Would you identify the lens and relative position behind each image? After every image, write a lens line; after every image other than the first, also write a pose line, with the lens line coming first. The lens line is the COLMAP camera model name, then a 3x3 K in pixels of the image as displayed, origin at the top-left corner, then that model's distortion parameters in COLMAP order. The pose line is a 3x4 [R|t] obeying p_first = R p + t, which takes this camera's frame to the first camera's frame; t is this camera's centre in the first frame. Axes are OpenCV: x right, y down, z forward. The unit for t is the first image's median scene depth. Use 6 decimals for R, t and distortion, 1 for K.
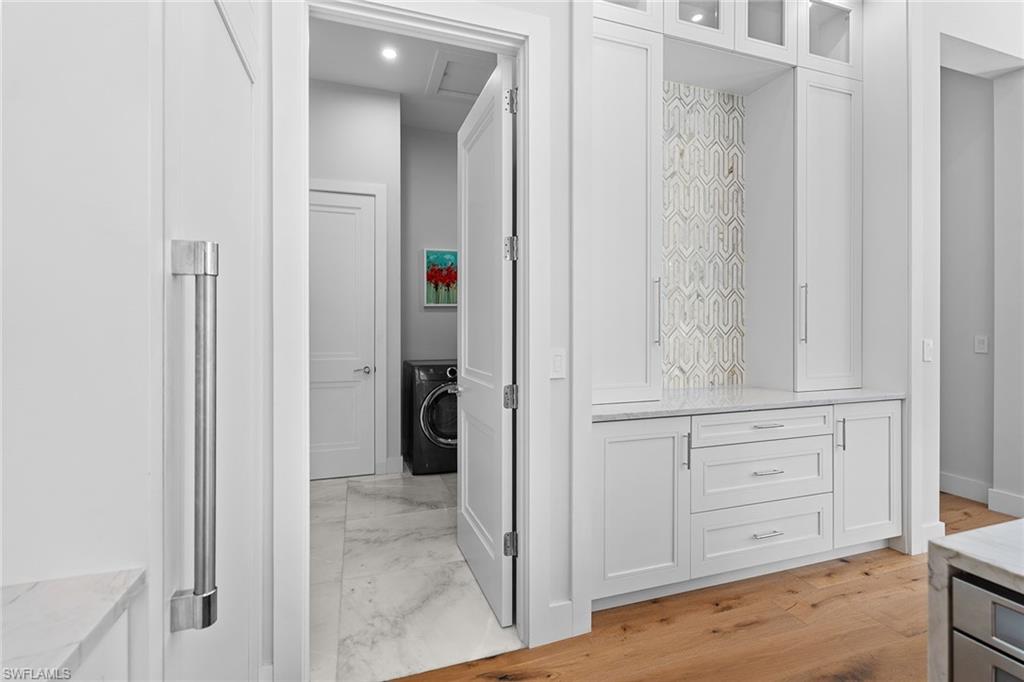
lens RADIAL K [[457.3, 0, 509.3], [0, 457.3, 328.0], [0, 0, 1]] dist [0.002877, 0.000480]
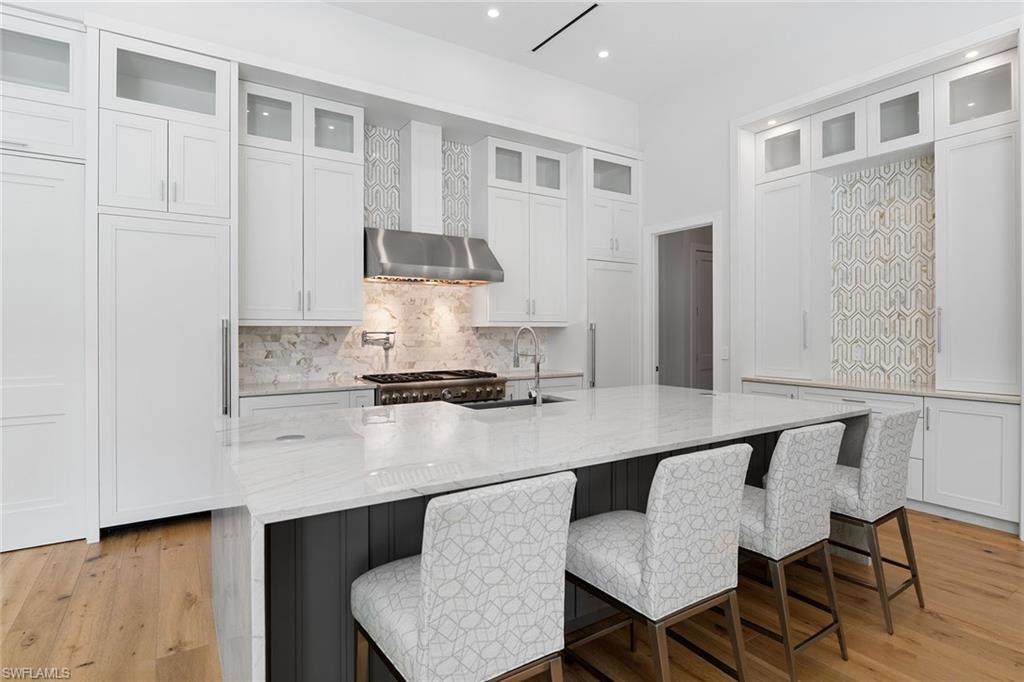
lens RADIAL K [[529.7, 0, 511.0], [0, 529.7, 329.5], [0, 0, 1]] dist [0.000009, 0.000014]
pose [[0.256119, -0.000016, -0.966645, 1.648218], [0.002555, 0.999997, 0.000660, -0.033751], [0.966642, -0.002639, 0.256118, -0.520557]]
